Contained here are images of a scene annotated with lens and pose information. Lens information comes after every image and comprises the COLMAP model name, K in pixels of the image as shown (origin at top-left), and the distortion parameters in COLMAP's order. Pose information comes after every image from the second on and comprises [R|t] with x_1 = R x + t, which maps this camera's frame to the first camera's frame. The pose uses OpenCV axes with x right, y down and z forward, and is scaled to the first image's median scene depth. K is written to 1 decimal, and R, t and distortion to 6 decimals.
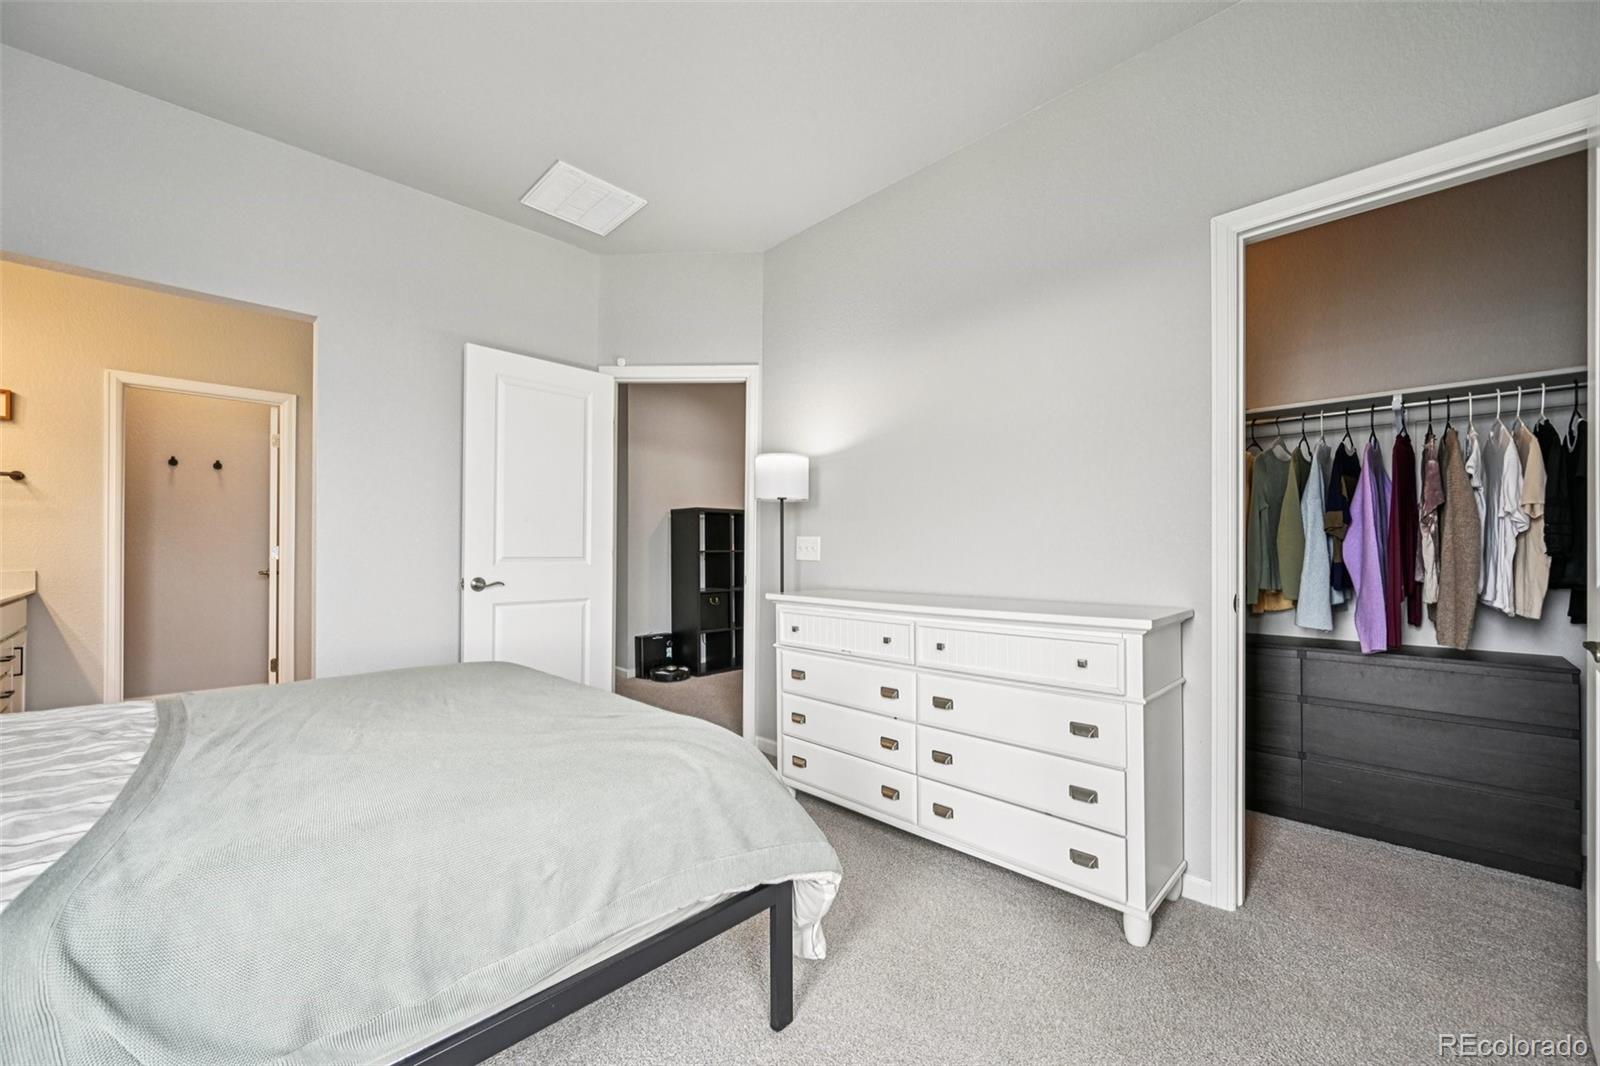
lens RADIAL K [[628.7, 0, 798.2], [0, 628.7, 544.0], [0, 0, 1]] dist [0.000145, 0.000216]
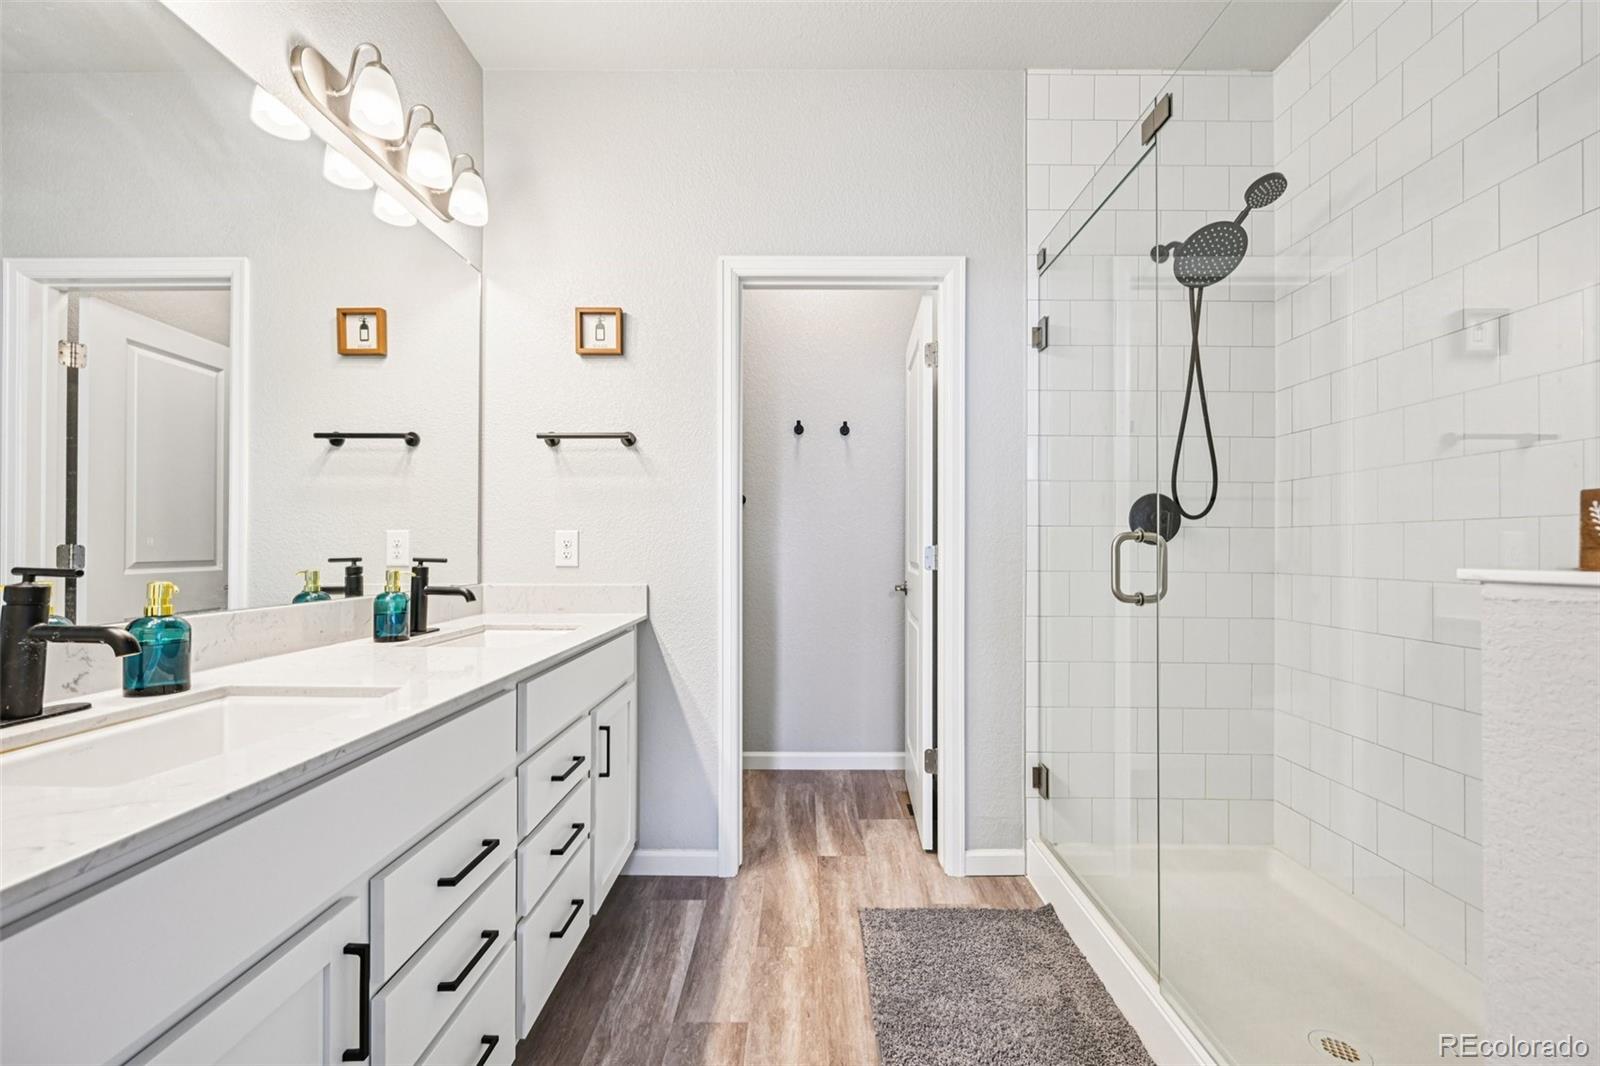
lens RADIAL K [[628.7, 0, 798.2], [0, 628.7, 544.0], [0, 0, 1]] dist [0.000145, 0.000216]
pose [[0.706404, -0.001910, -0.707806, -0.580429], [0.003408, 0.999994, 0.000703, 0.000450], [0.707800, -0.002909, 0.706407, 0.586613]]
